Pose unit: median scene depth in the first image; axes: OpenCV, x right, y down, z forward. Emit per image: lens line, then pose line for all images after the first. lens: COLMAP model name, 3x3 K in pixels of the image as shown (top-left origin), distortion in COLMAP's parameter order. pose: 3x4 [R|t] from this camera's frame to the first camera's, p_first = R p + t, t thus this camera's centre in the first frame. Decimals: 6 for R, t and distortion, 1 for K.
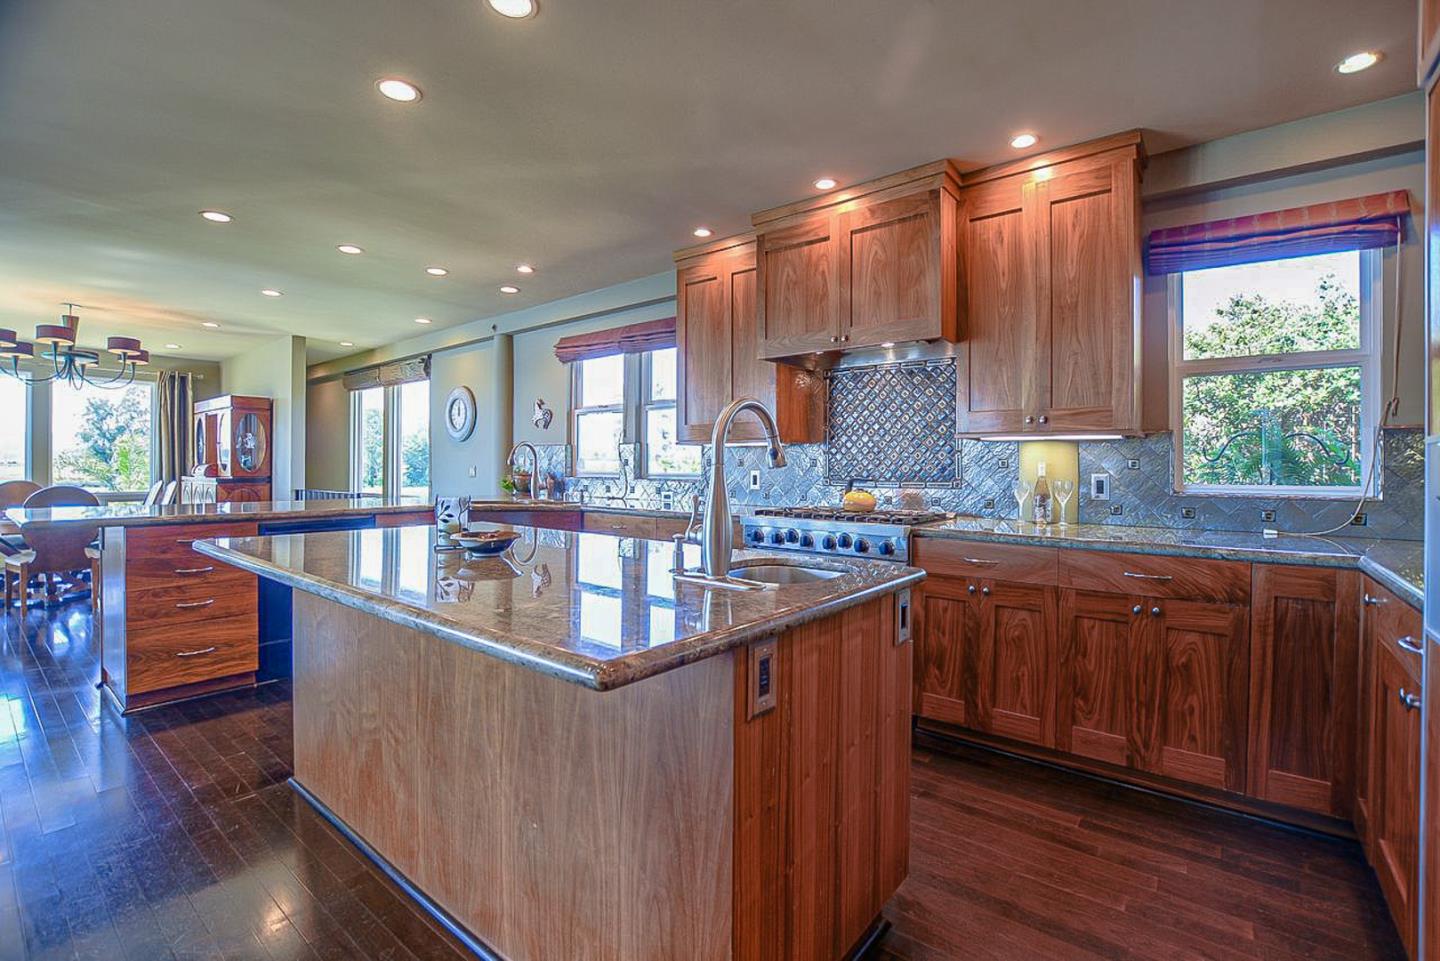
lens RADIAL K [[643.0, 0, 713.8], [0, 643.0, 466.4], [0, 0, 1]] dist [-0.019466, 0.000748]
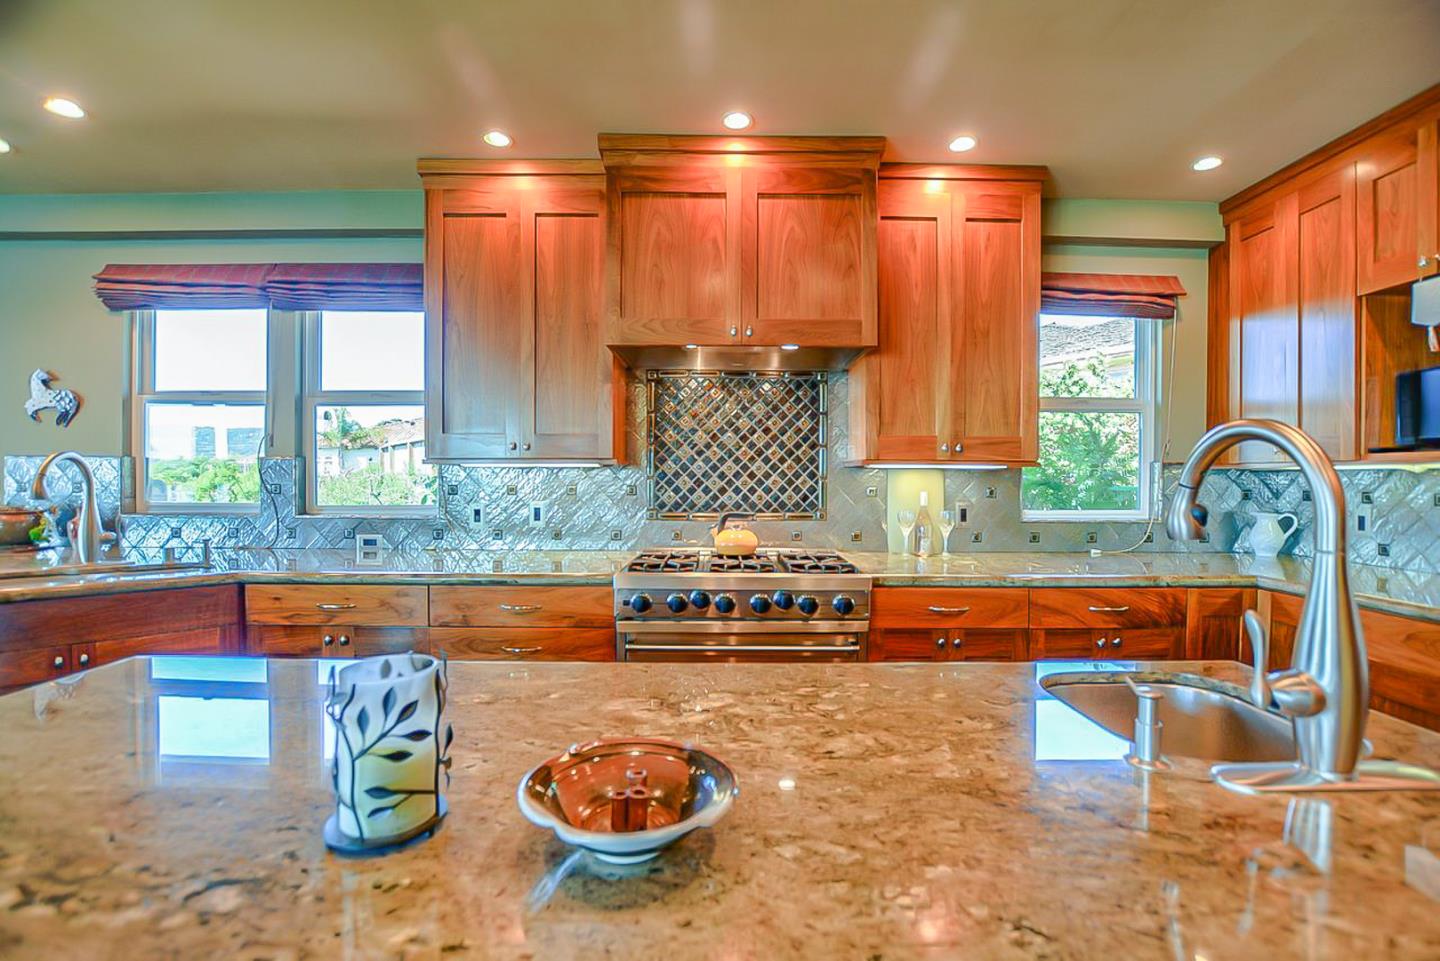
lens RADIAL K [[643.0, 0, 721.5], [0, 643.0, 485.3], [0, 0, 1]] dist [-0.019466, 0.000748]
pose [[0.771869, -0.010130, 0.635701, -0.330461], [0.001205, 0.999895, 0.014470, -0.030042], [-0.635781, -0.010402, 0.771800, 0.456752]]
